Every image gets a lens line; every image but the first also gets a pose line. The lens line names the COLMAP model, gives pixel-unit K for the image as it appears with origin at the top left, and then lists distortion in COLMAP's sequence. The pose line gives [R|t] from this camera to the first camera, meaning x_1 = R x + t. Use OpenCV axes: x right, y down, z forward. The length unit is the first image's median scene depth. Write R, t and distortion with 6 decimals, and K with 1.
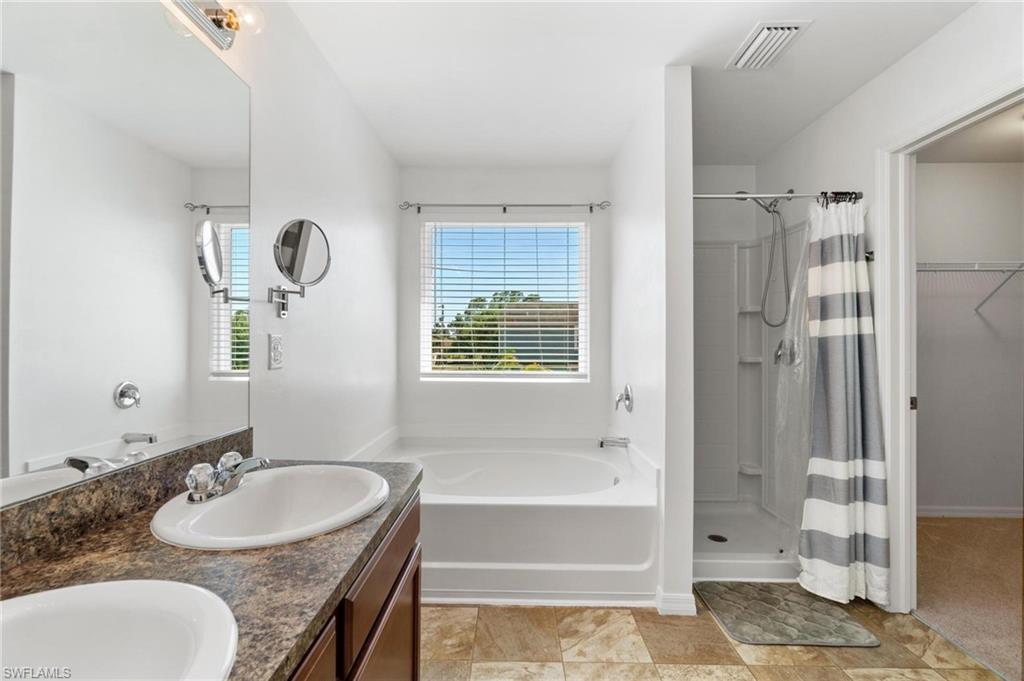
lens RADIAL K [[441.9, 0, 510.3], [0, 441.9, 340.9], [0, 0, 1]] dist [-0.009316, 0.003888]
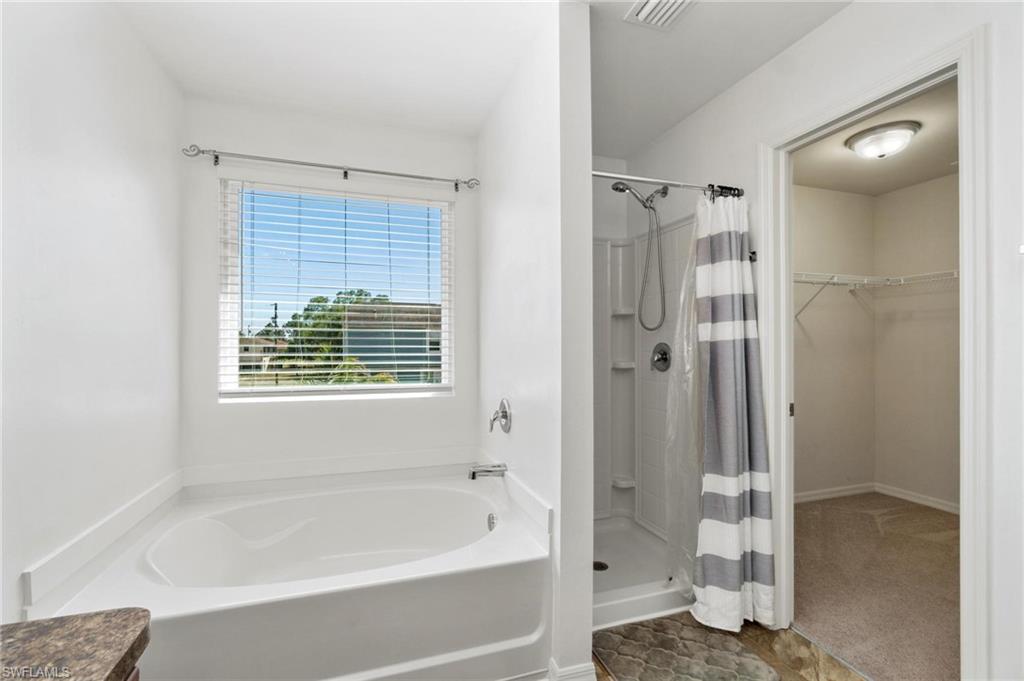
lens RADIAL K [[441.9, 0, 504.4], [0, 441.9, 343.1], [0, 0, 1]] dist [-0.009316, 0.003888]
pose [[0.948498, -0.000619, 0.316783, 0.007788], [0.001047, 0.999999, -0.001181, -0.004842], [-0.316782, 0.001452, 0.948497, 0.266918]]
